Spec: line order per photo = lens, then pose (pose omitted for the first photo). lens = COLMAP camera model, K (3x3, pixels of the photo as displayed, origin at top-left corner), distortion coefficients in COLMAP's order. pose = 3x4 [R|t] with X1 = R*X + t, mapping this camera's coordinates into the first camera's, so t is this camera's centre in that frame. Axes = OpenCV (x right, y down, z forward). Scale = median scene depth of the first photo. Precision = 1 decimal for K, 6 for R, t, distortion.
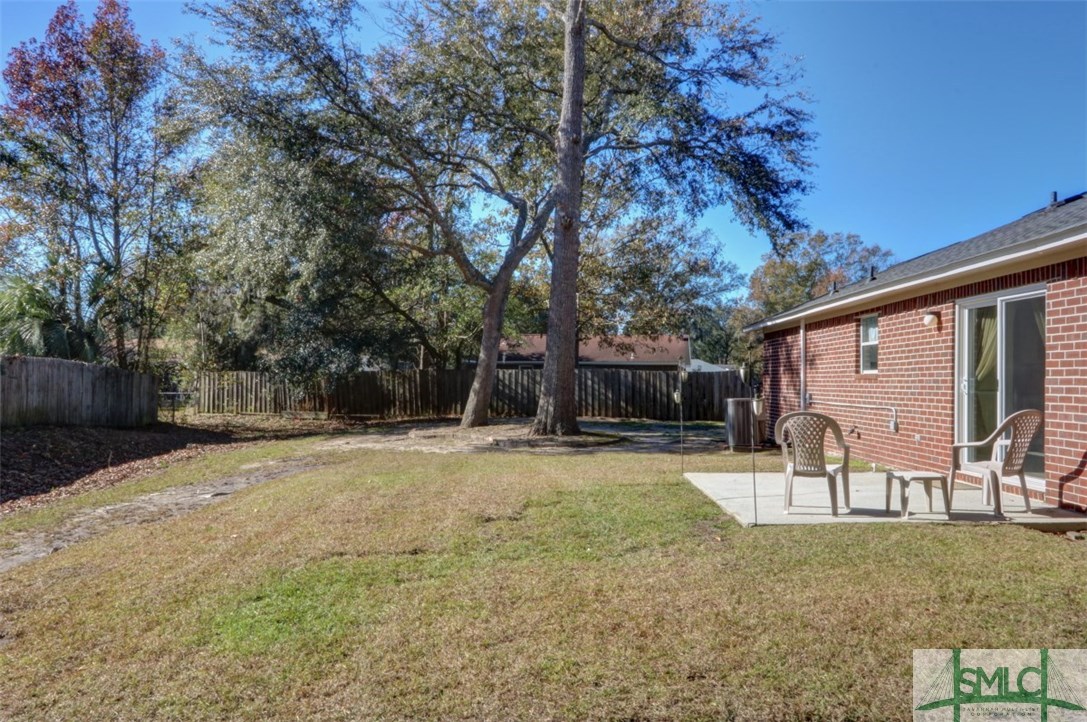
lens RADIAL K [[780.8, 0, 543.5], [0, 780.8, 361.0], [0, 0, 1]] dist [0.001822, 0.001445]
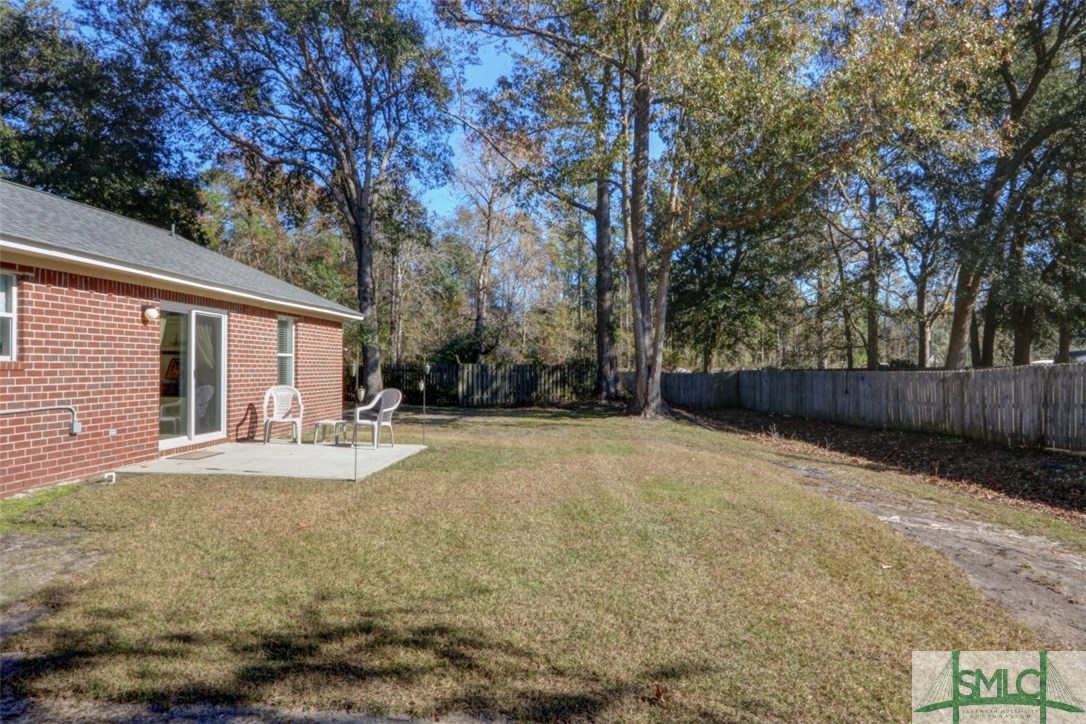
lens RADIAL K [[672.1, 0, 543.0], [0, 672.1, 362.0], [0, 0, 1]] dist [-0.001587, 0.000395]
pose [[-0.998921, -0.017308, 0.043096, -0.057555], [-0.018667, 0.999335, -0.031330, 0.026161], [-0.042525, -0.032100, -0.998580, 1.574626]]
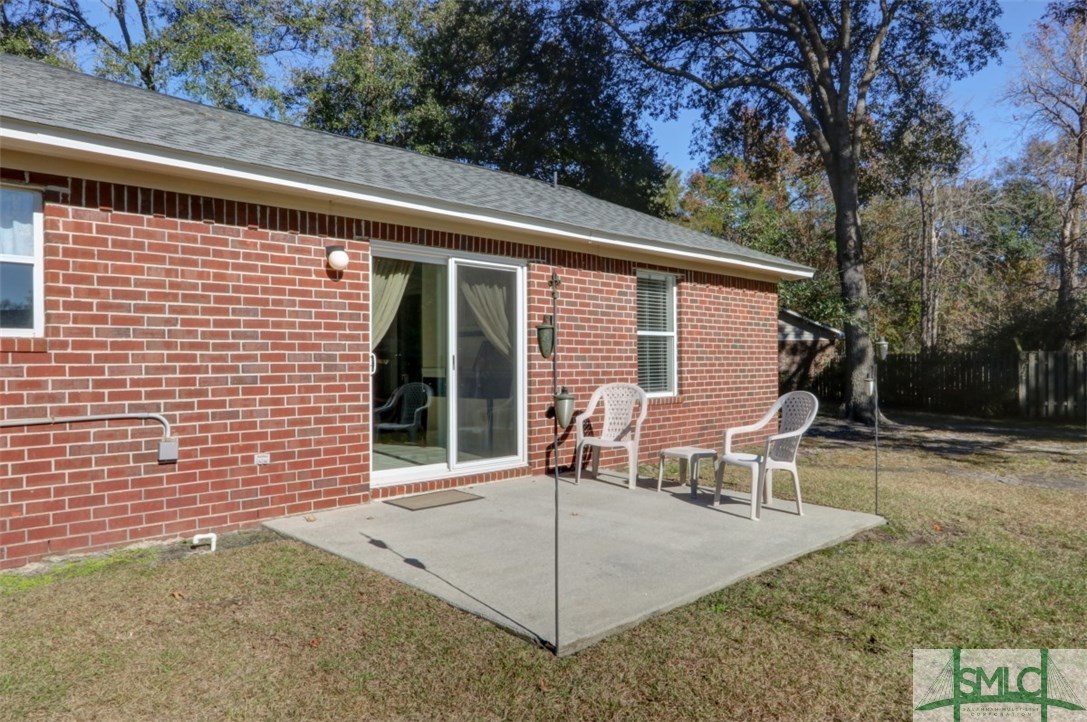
lens RADIAL K [[715.1, 0, 543.5], [0, 715.1, 361.0], [0, 0, 1]] dist [-0.005906, 0.003505]
pose [[-0.713635, -0.005915, 0.700493, -0.017095], [-0.020321, 0.999718, -0.012262, 0.027235], [-0.700223, -0.022985, -0.713554, 1.083704]]
